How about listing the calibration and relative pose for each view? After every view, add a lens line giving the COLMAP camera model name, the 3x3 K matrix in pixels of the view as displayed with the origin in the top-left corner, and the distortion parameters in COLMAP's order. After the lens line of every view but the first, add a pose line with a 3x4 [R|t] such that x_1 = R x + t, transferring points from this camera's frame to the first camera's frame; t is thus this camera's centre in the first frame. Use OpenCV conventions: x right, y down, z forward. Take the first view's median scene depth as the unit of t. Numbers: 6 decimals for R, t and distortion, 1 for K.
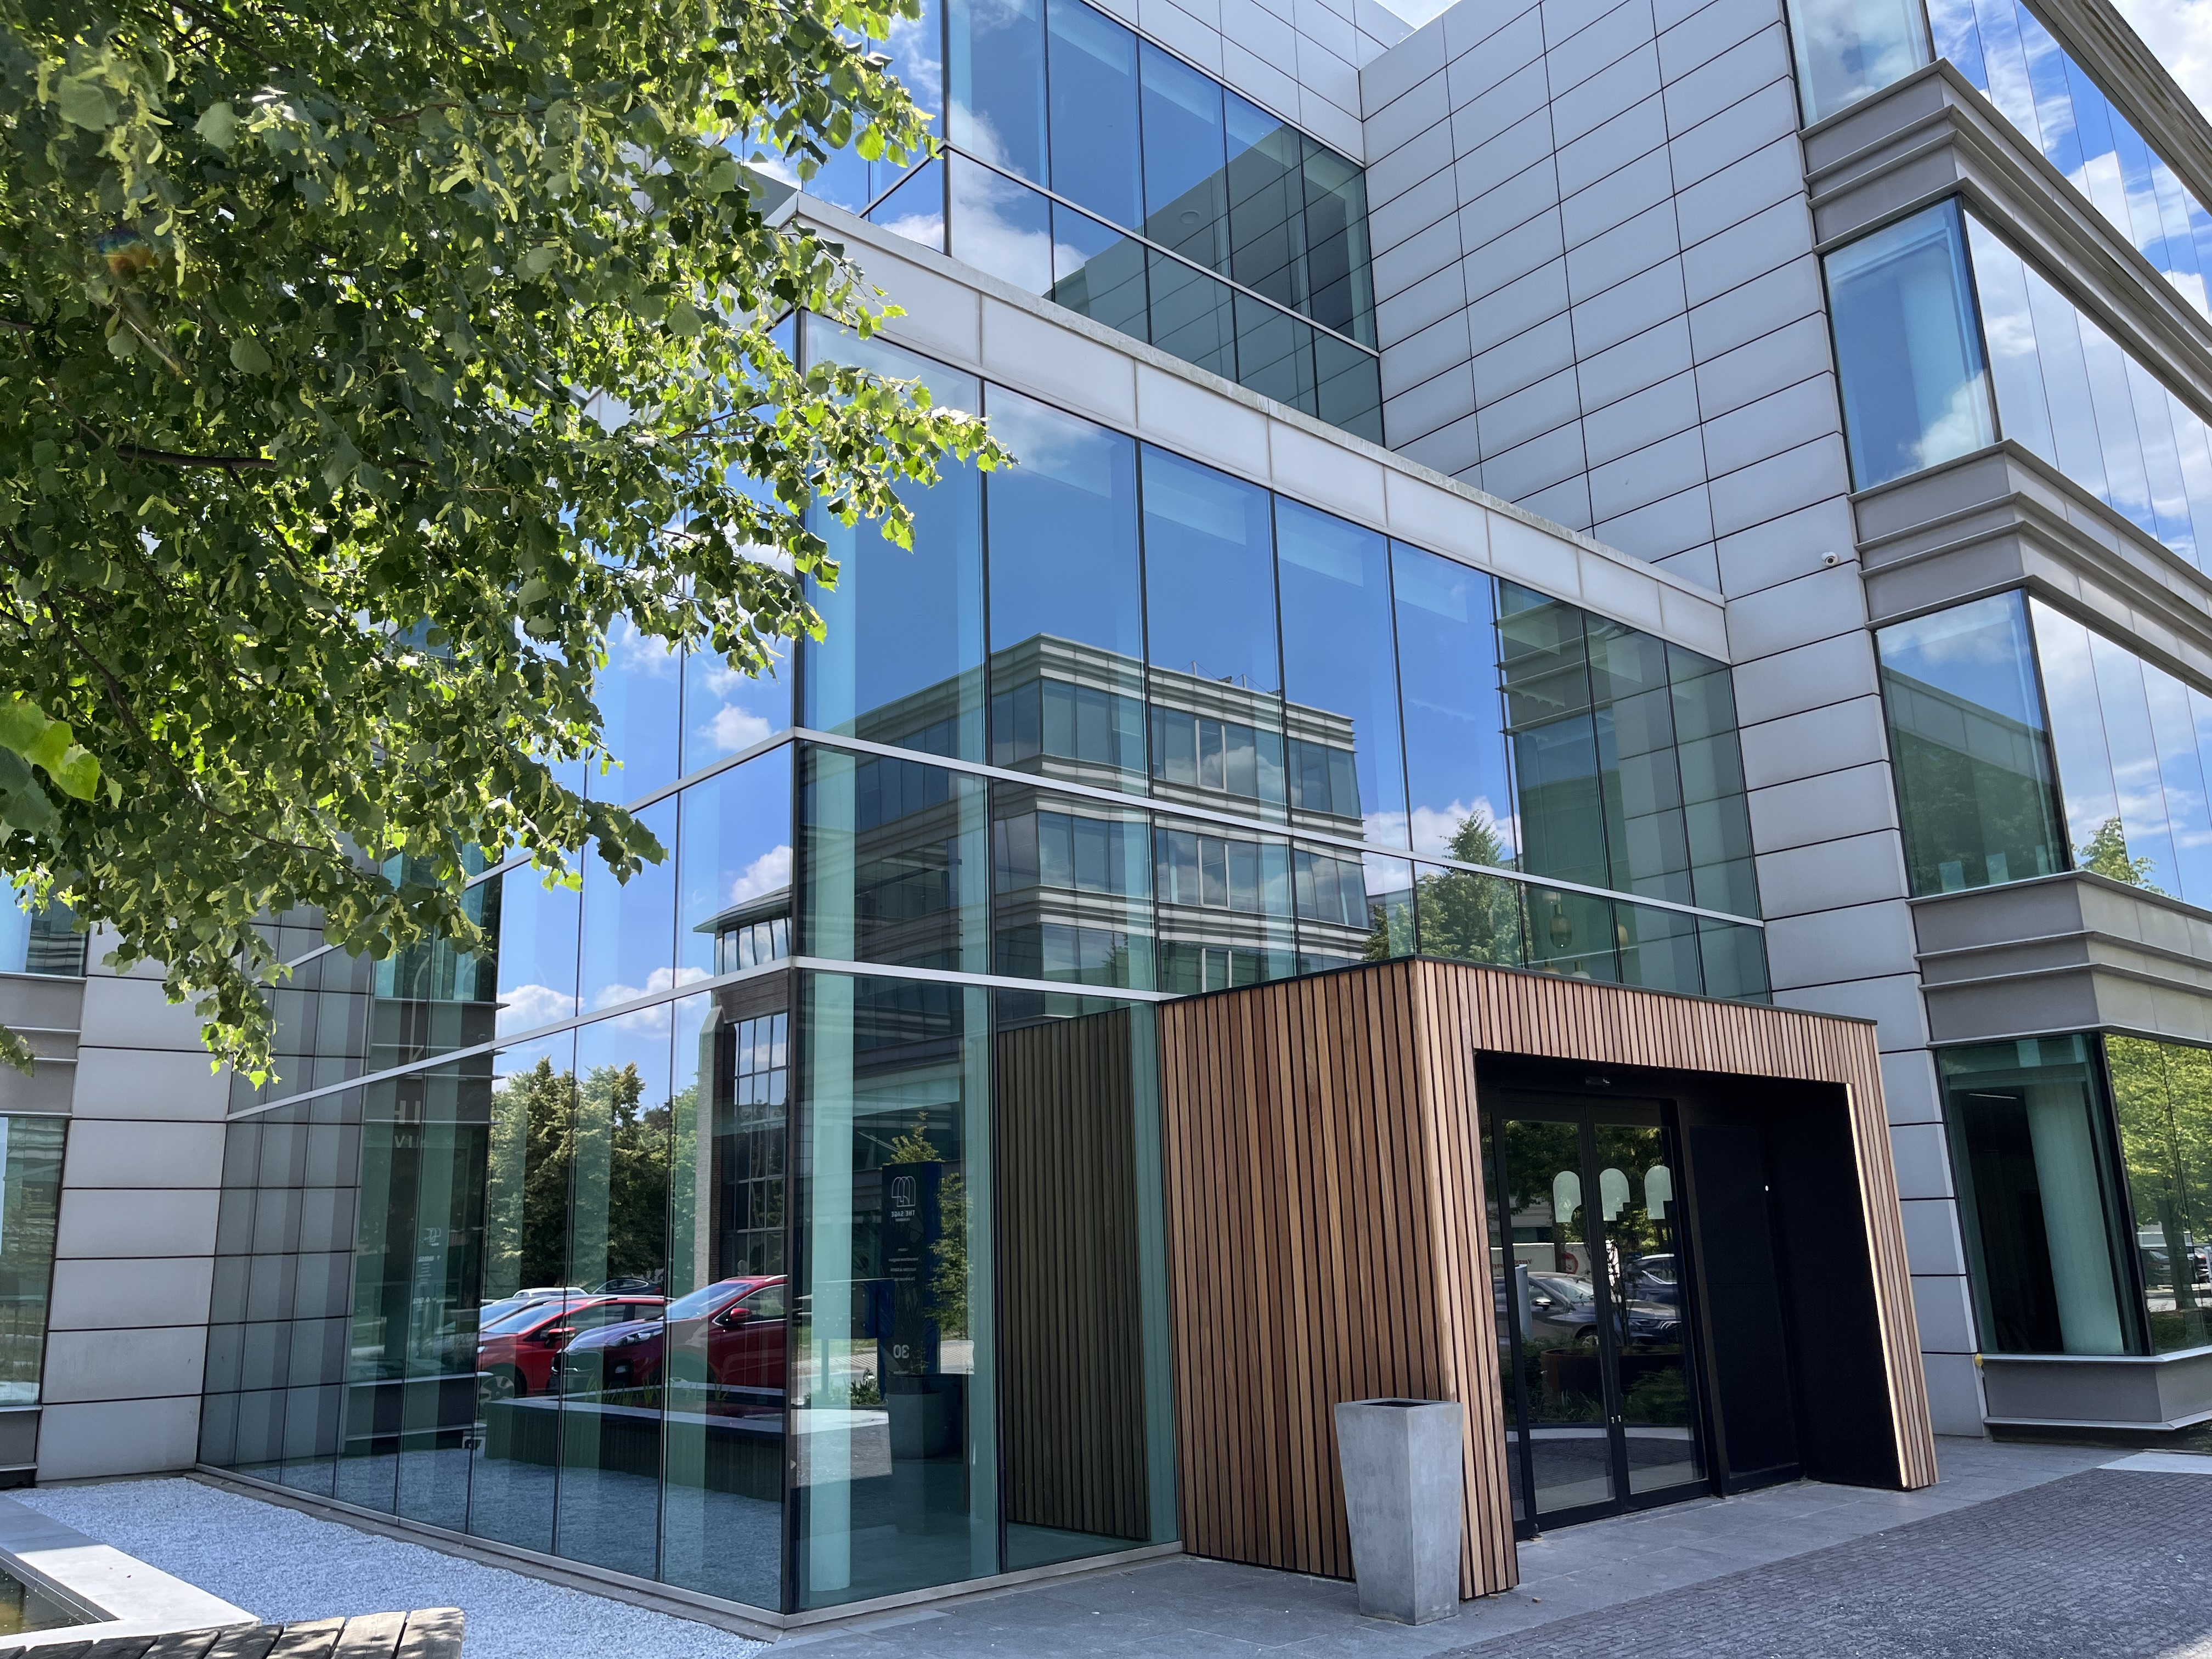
lens RADIAL K [[1669.5, 0, 1108.5], [0, 1669.5, 838.6], [0, 0, 1]] dist [0.073038, -0.110677]
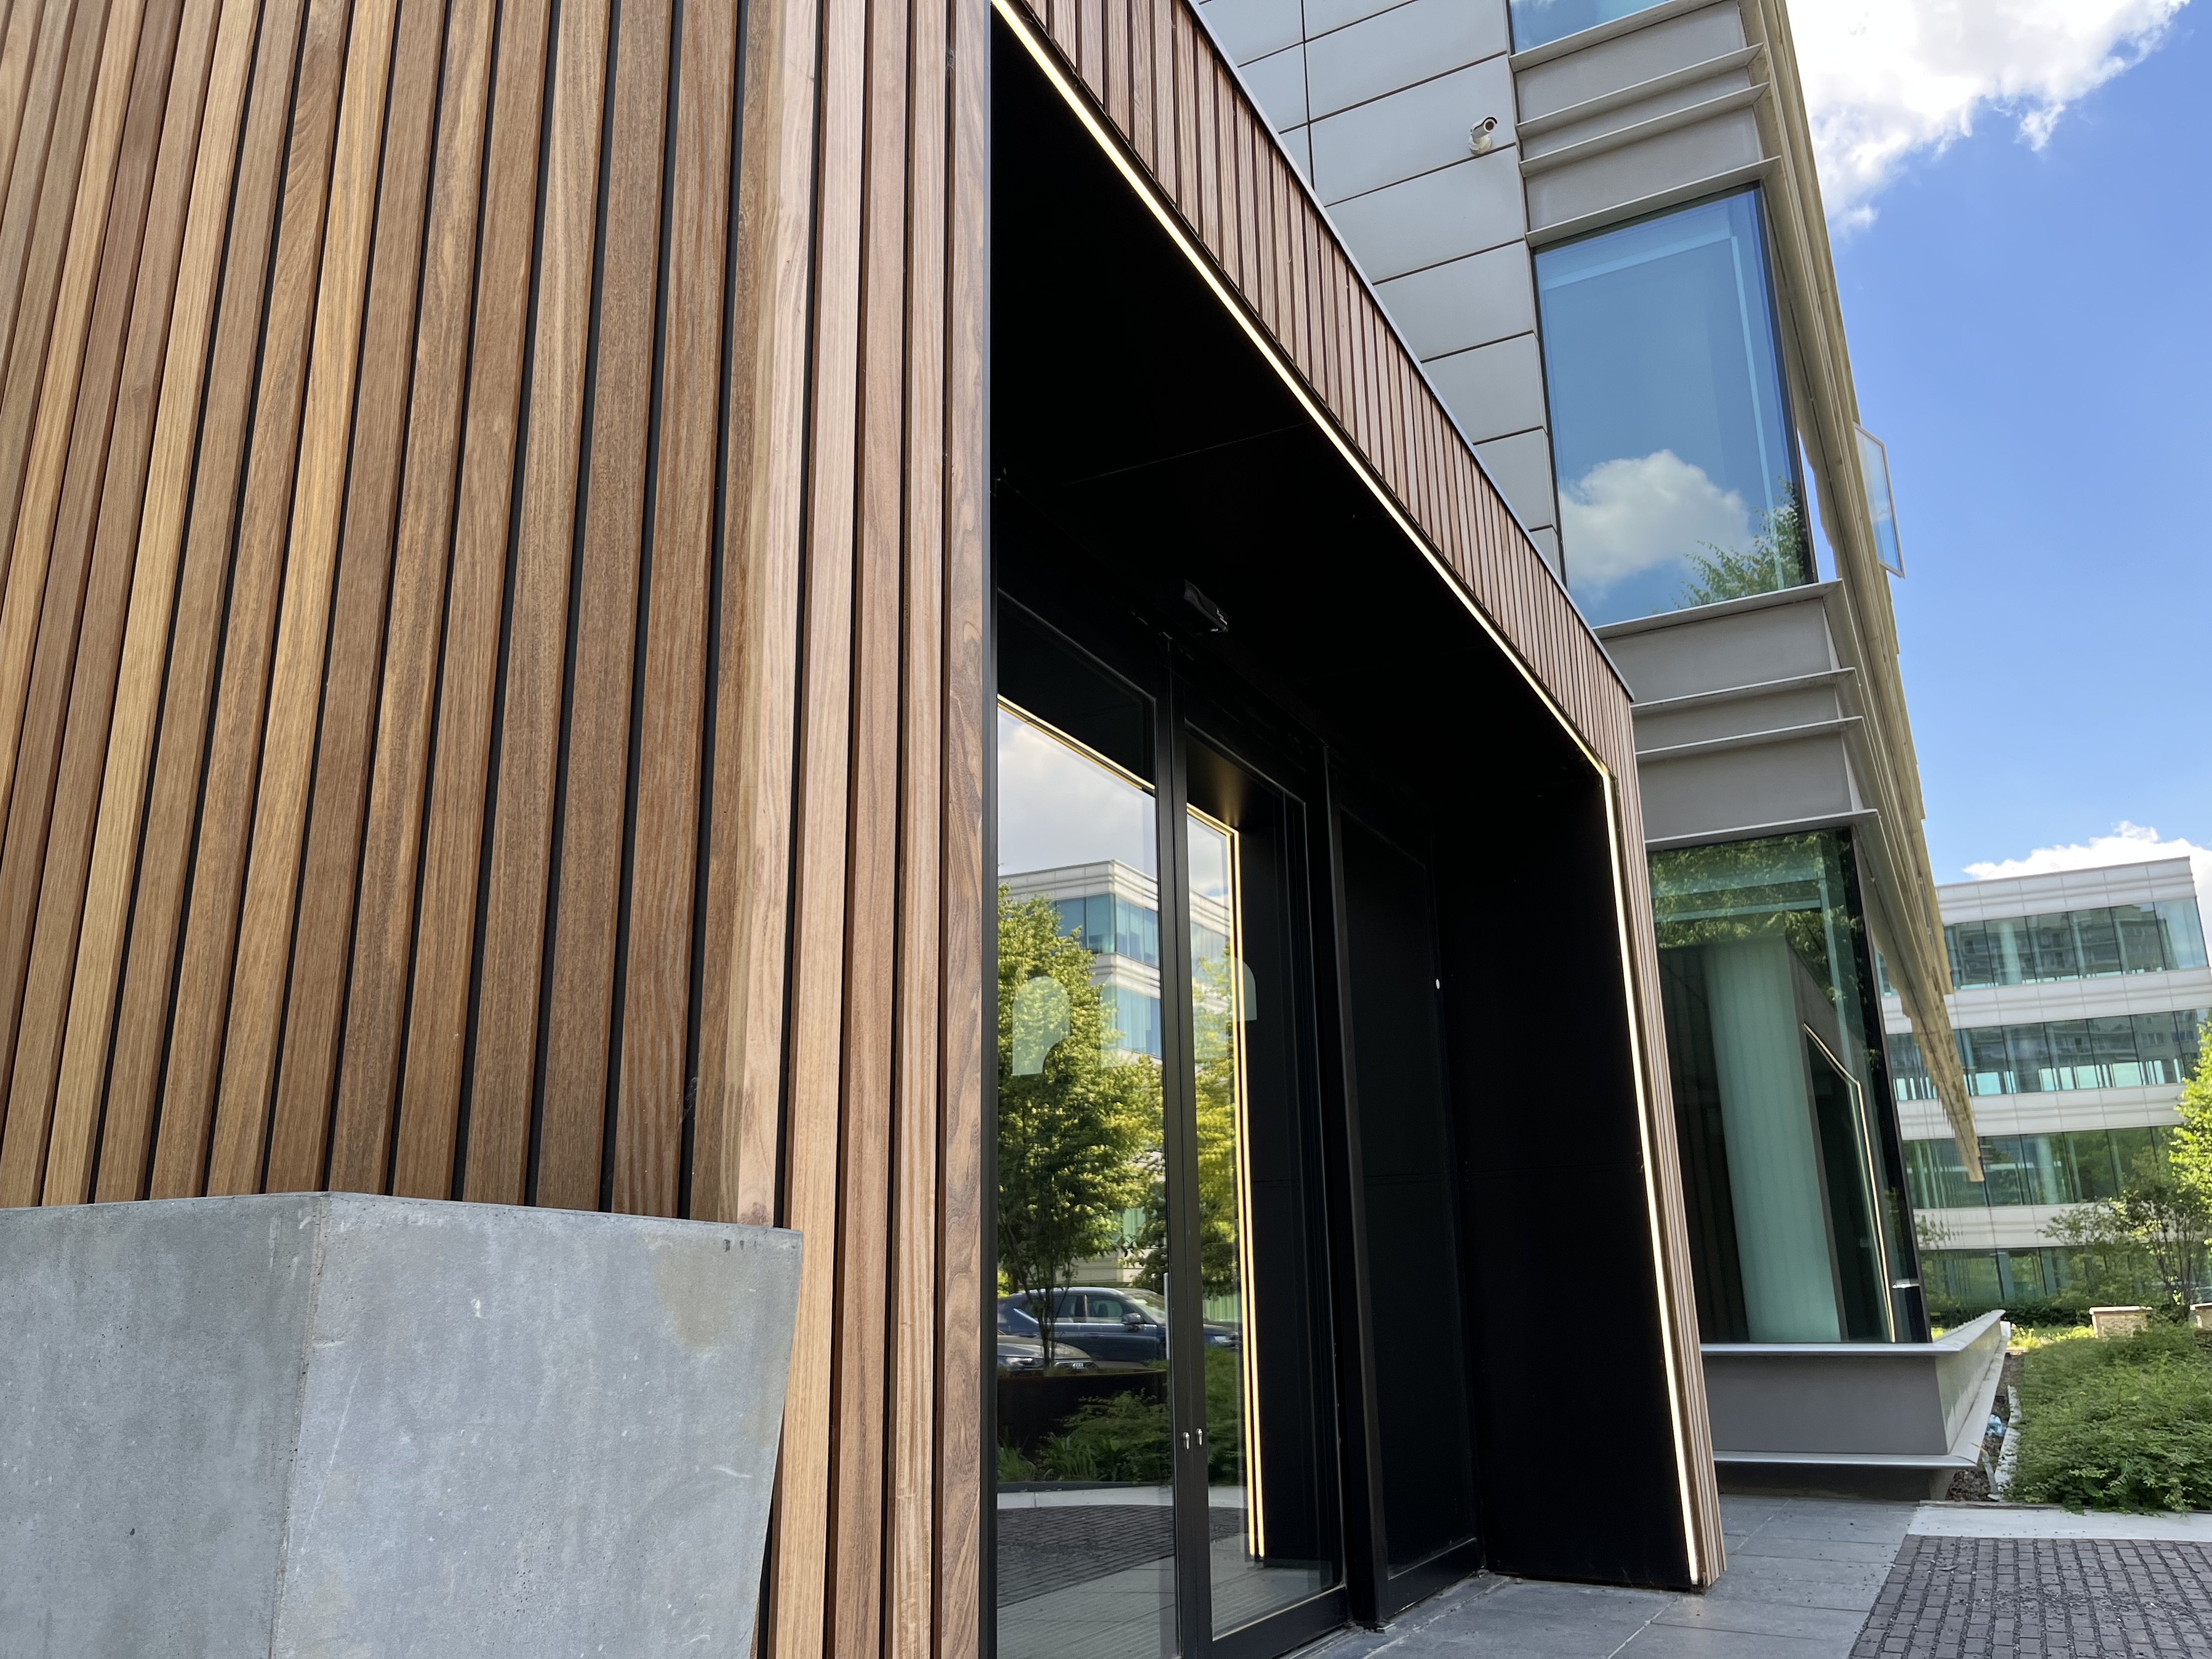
lens RADIAL K [[1669.5, 0, 1108.5], [0, 1669.5, 838.6], [0, 0, 1]] dist [0.073038, -0.110677]
pose [[0.931892, 0.108064, 0.346264, 0.115384], [-0.091424, 0.993748, -0.064084, 0.198353], [-0.351024, 0.028063, 0.935946, 0.544533]]
